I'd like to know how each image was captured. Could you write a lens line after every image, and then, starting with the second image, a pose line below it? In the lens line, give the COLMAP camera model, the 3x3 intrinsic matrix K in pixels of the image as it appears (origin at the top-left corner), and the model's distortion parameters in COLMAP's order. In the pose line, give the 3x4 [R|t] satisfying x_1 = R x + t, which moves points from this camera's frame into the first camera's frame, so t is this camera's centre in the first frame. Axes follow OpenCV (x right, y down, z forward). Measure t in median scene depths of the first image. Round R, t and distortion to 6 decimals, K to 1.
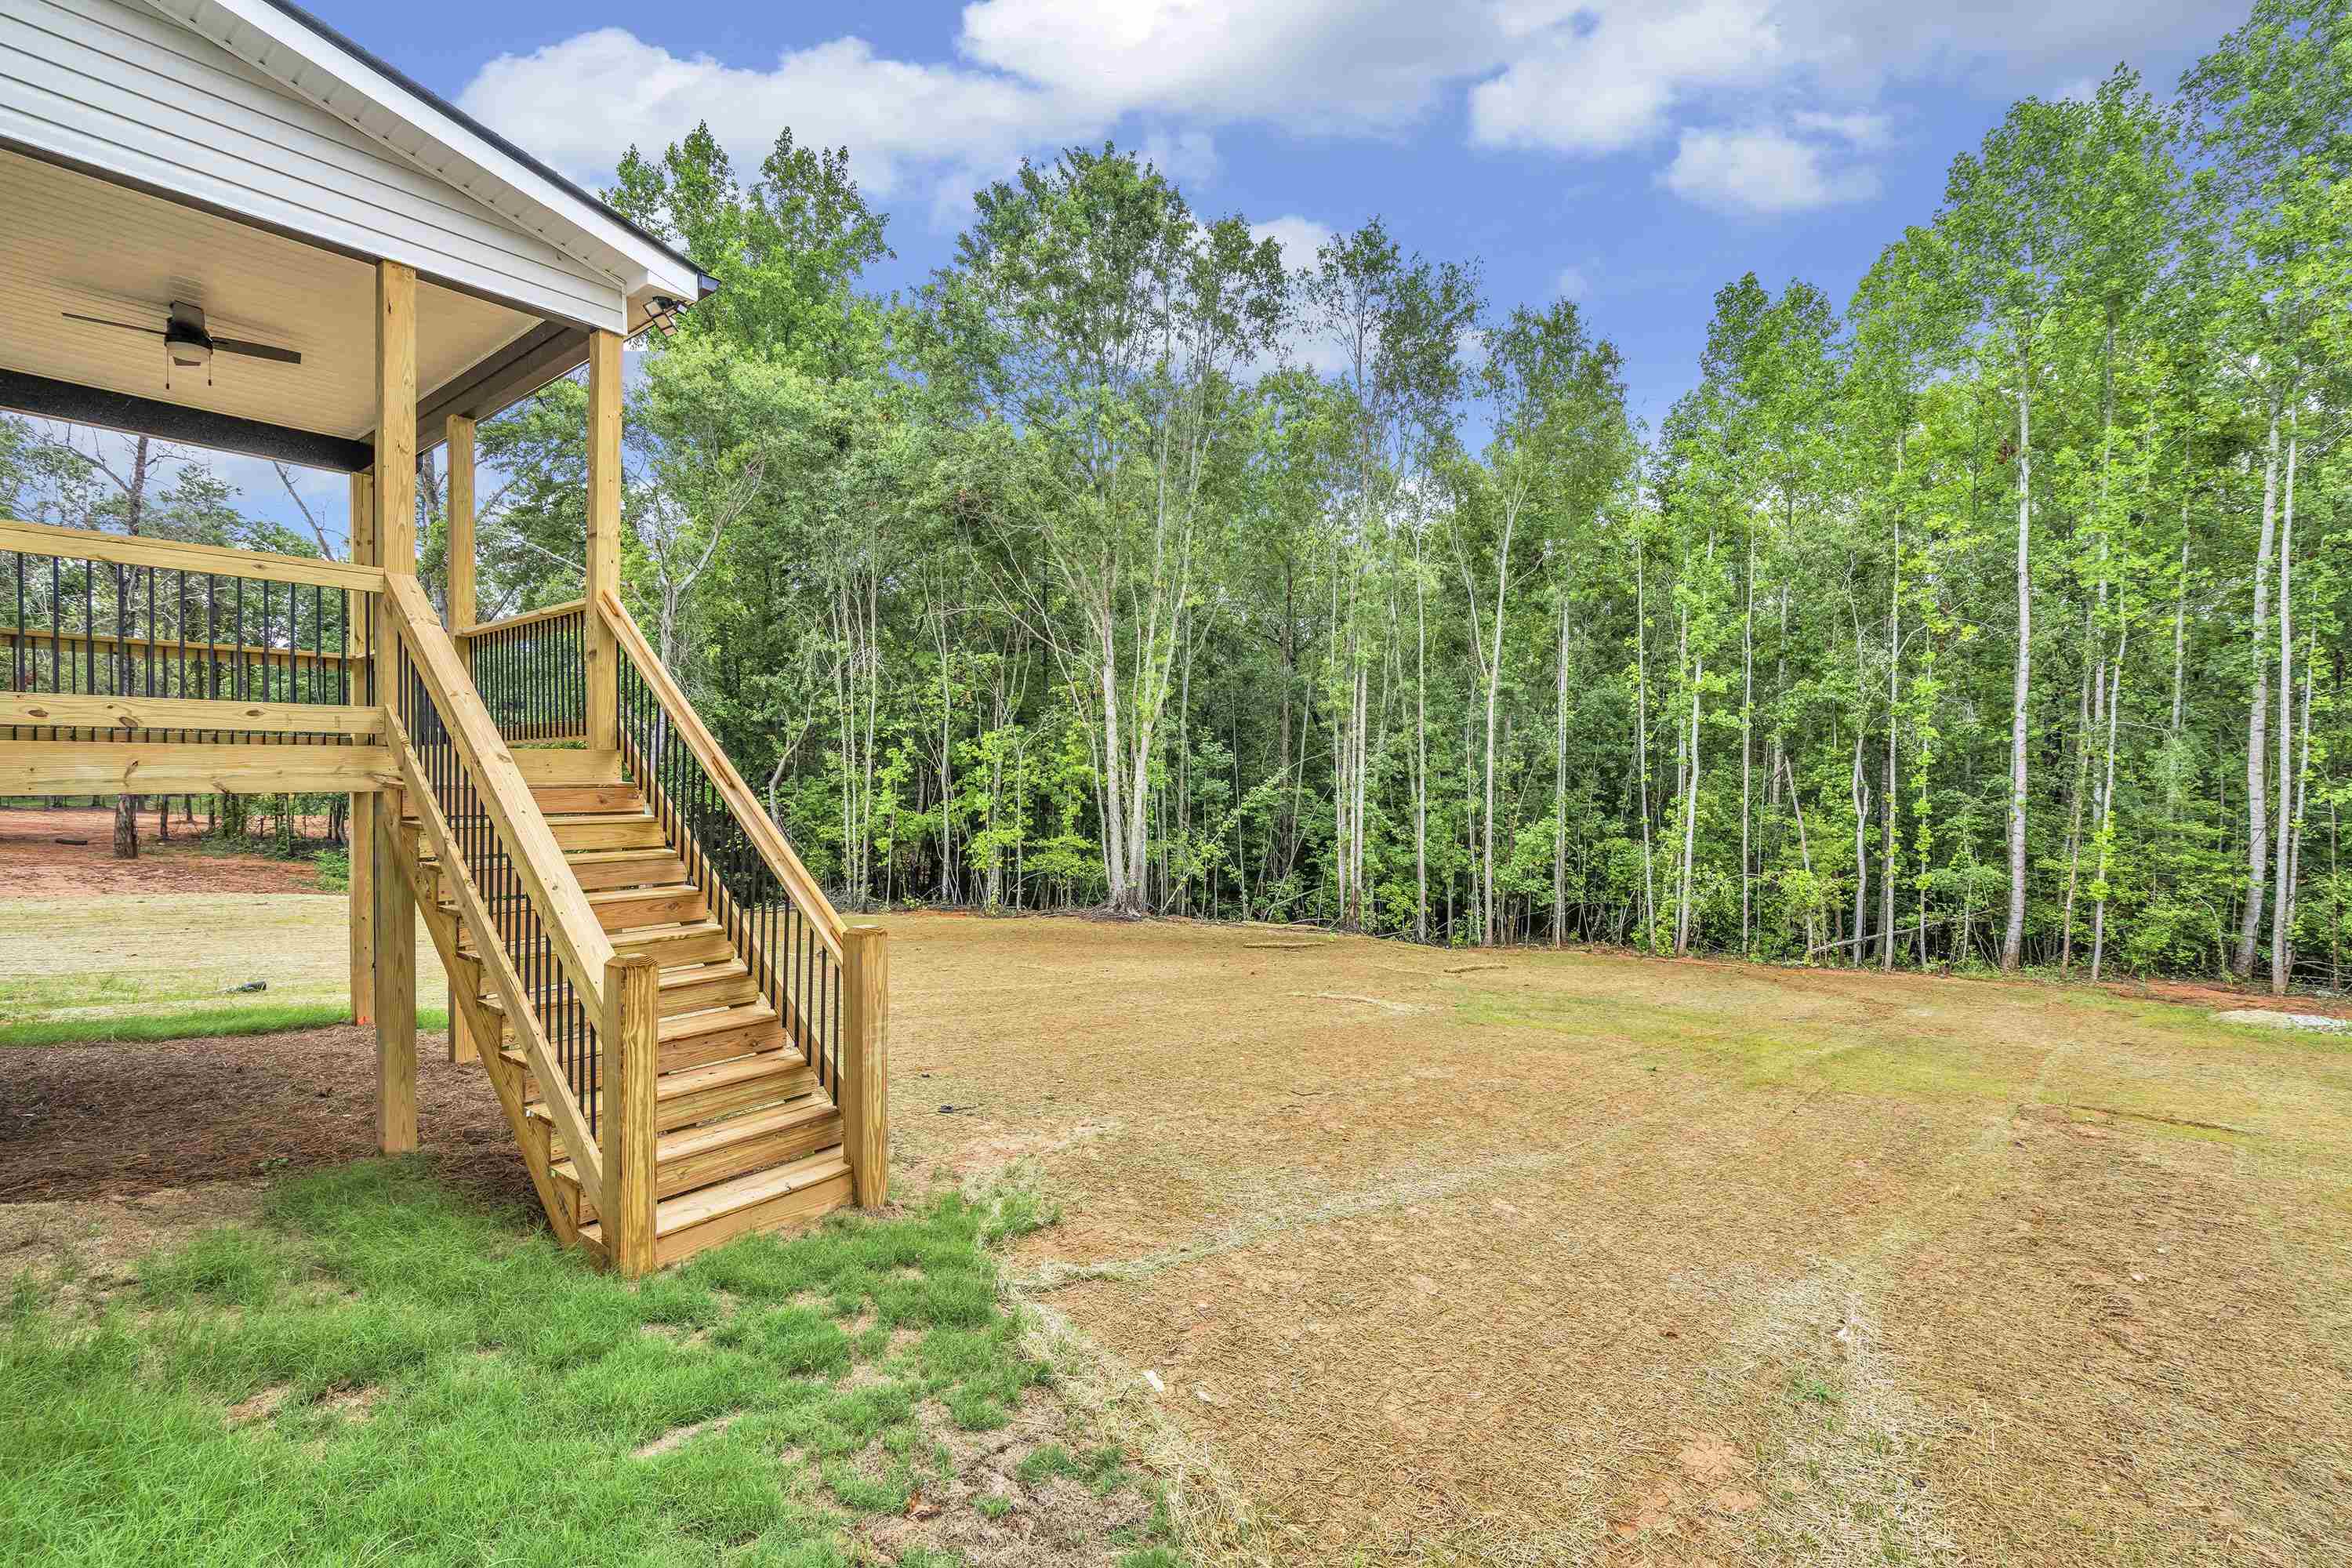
lens RADIAL K [[1060.2, 0, 1168.9], [0, 1060.2, 794.6], [0, 0, 1]] dist [0.000994, -0.000297]
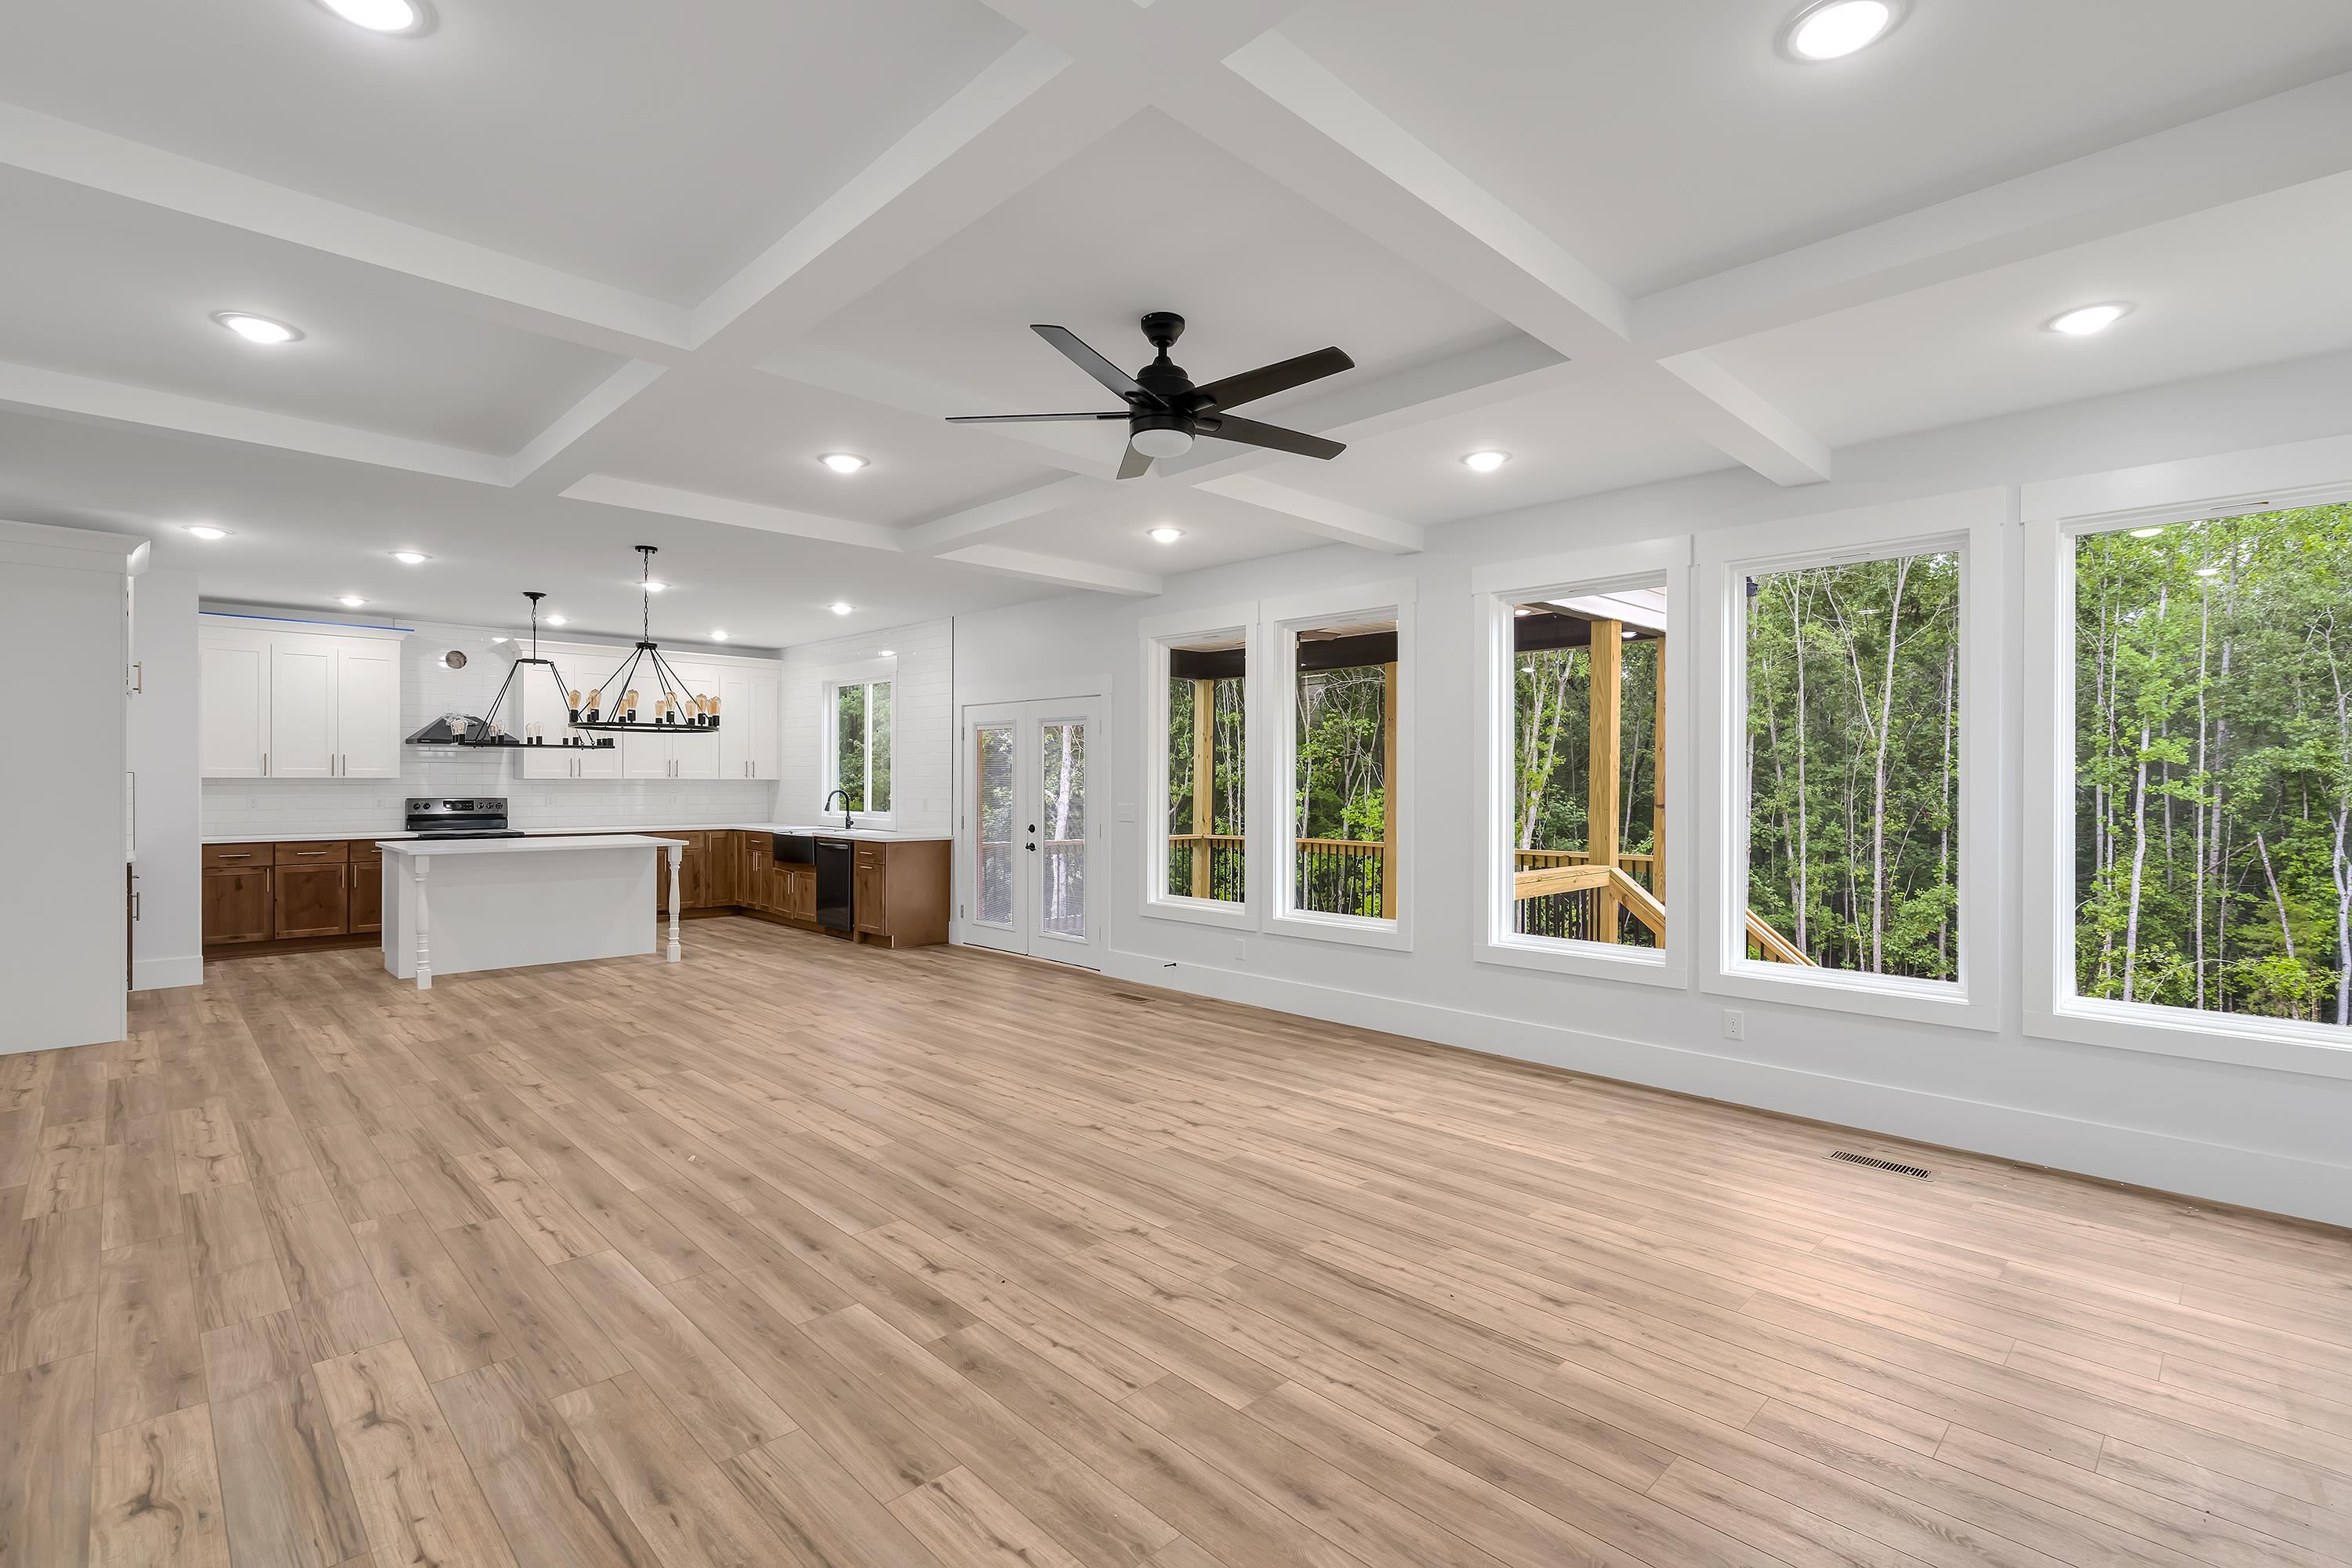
lens RADIAL K [[1069.1, 0, 1181.4], [0, 1069.1, 786.2], [0, 0, 1]] dist [0.001735, 0.000850]
pose [[0.991024, 0.004339, -0.133610, -0.212882], [-0.005676, 0.999938, -0.009625, -0.060225], [0.133560, 0.010297, 0.990987, -0.044541]]
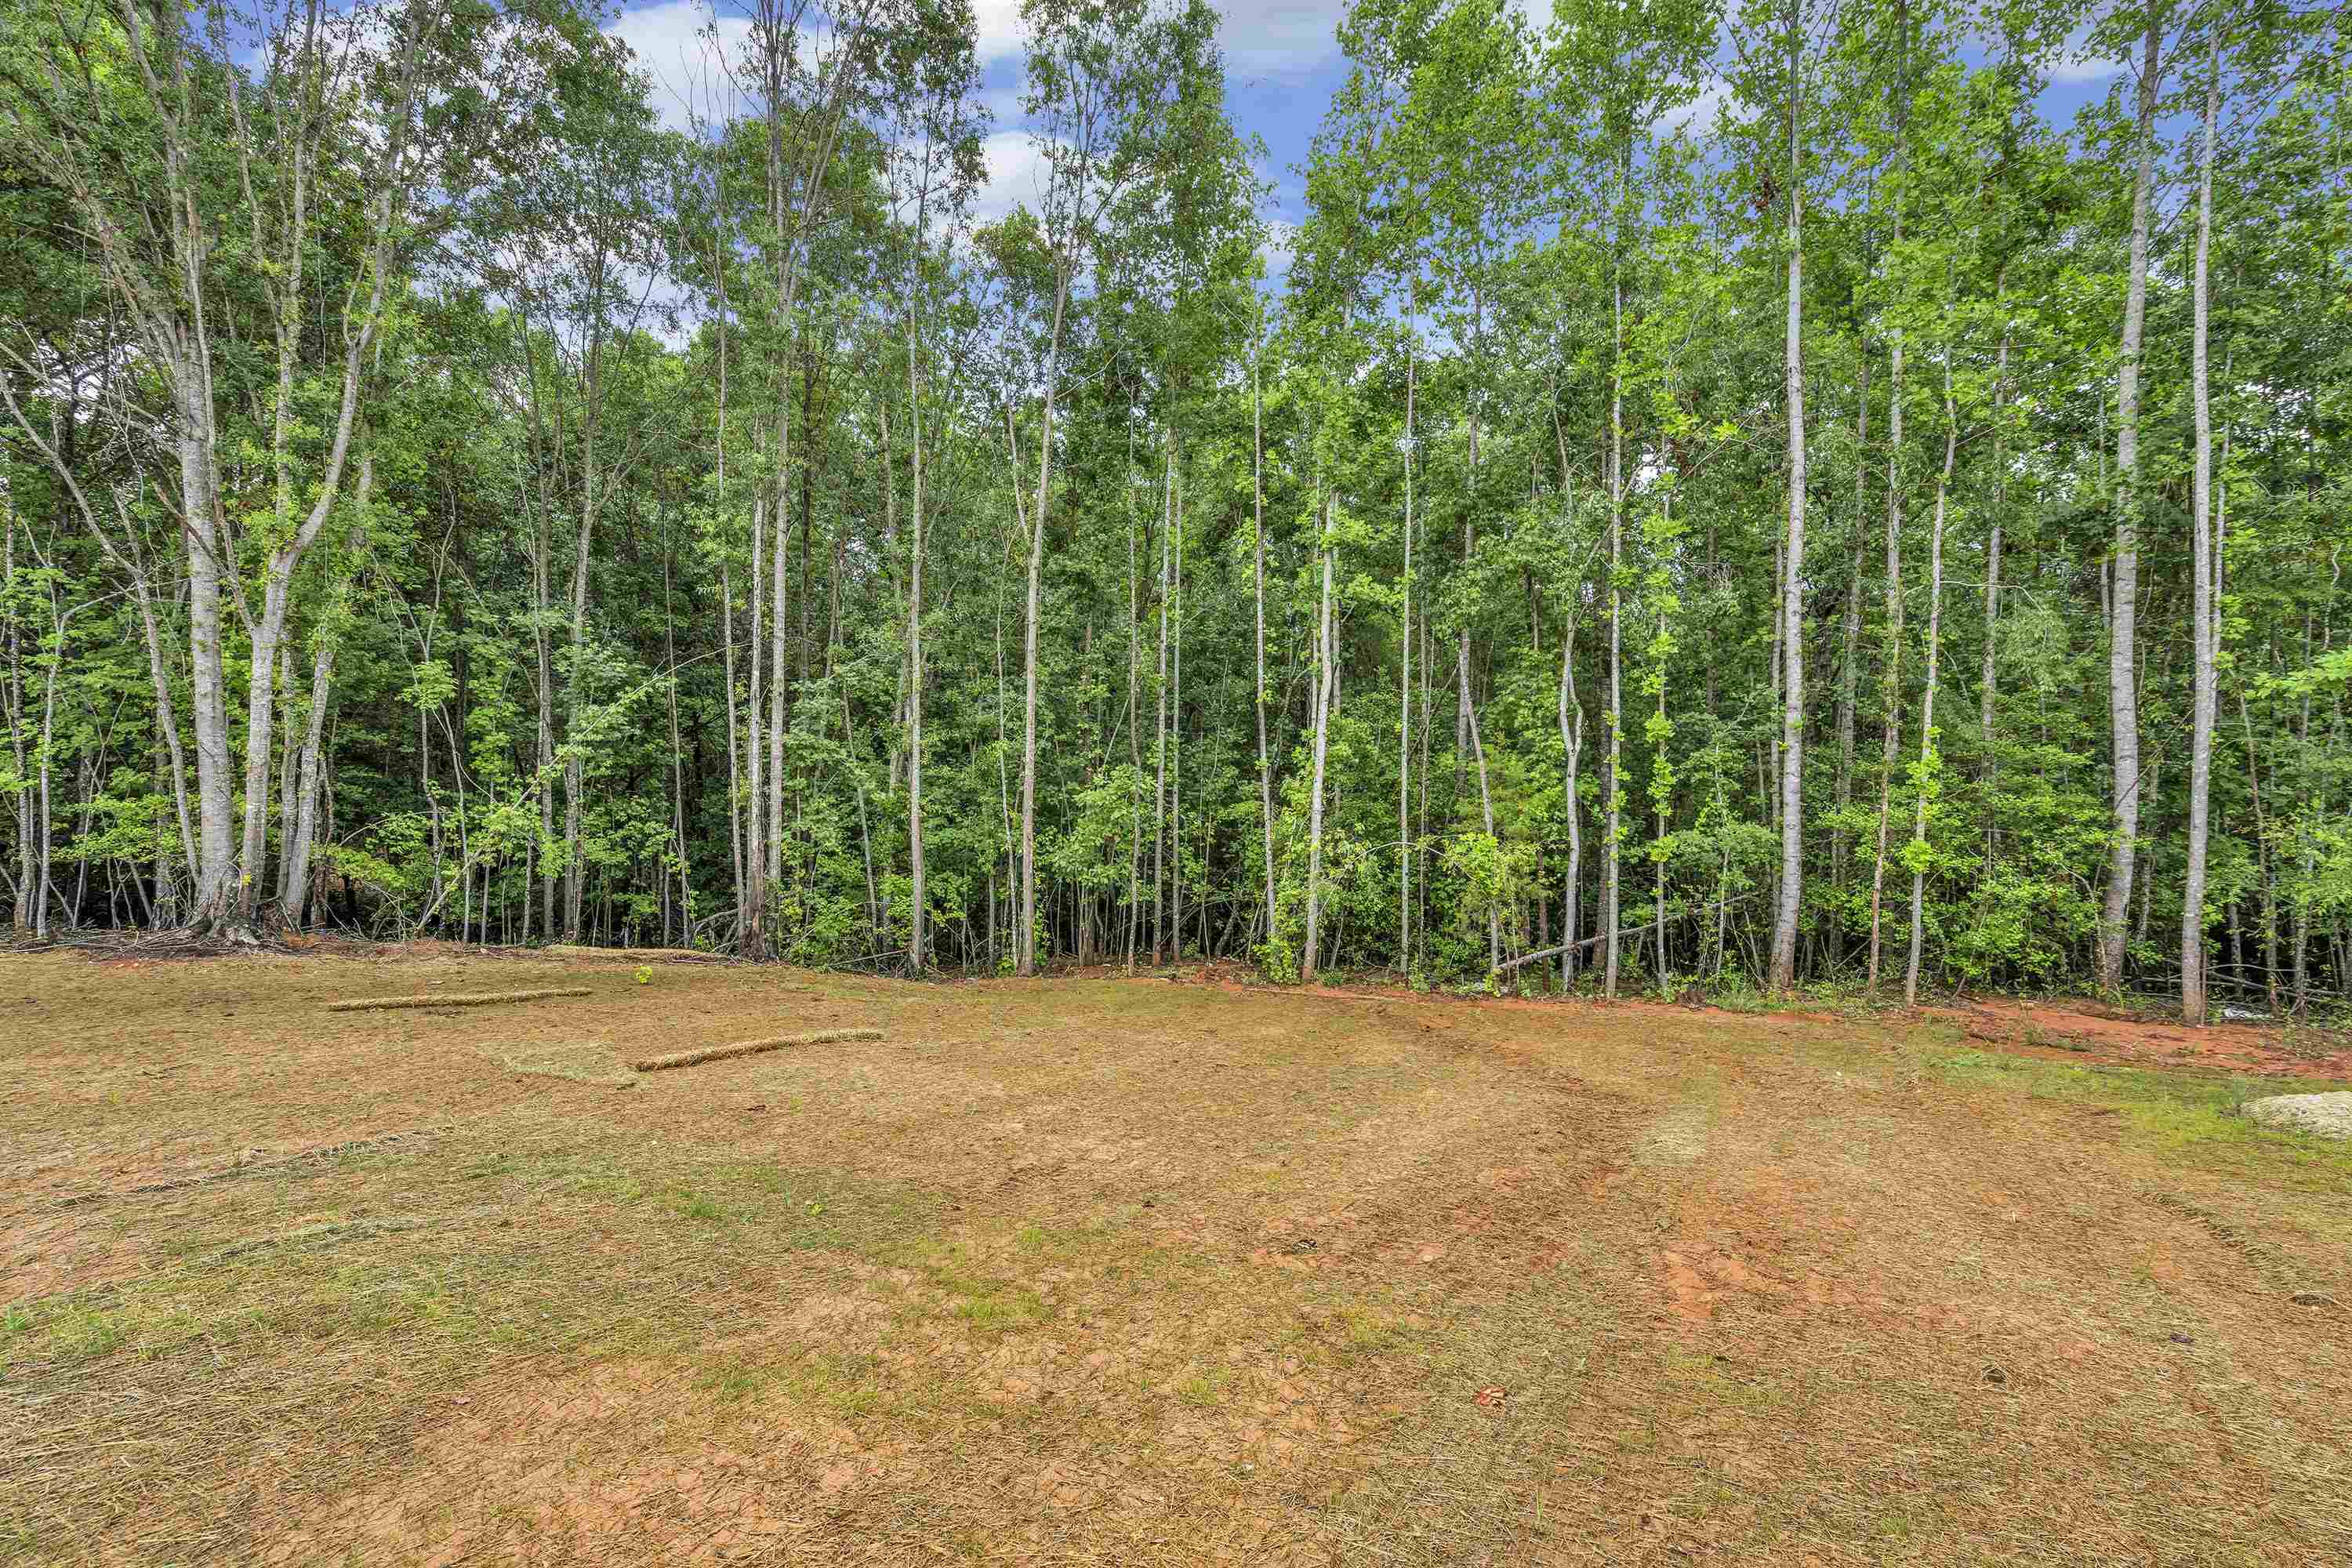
lens RADIAL K [[1060.2, 0, 1174.2], [0, 1060.2, 791.8], [0, 0, 1]] dist [0.000994, -0.000297]
pose [[0.978949, -0.000732, 0.204103, 0.285473], [0.003366, 0.999915, -0.012561, 0.050799], [-0.204077, 0.012984, 0.978869, 0.420354]]
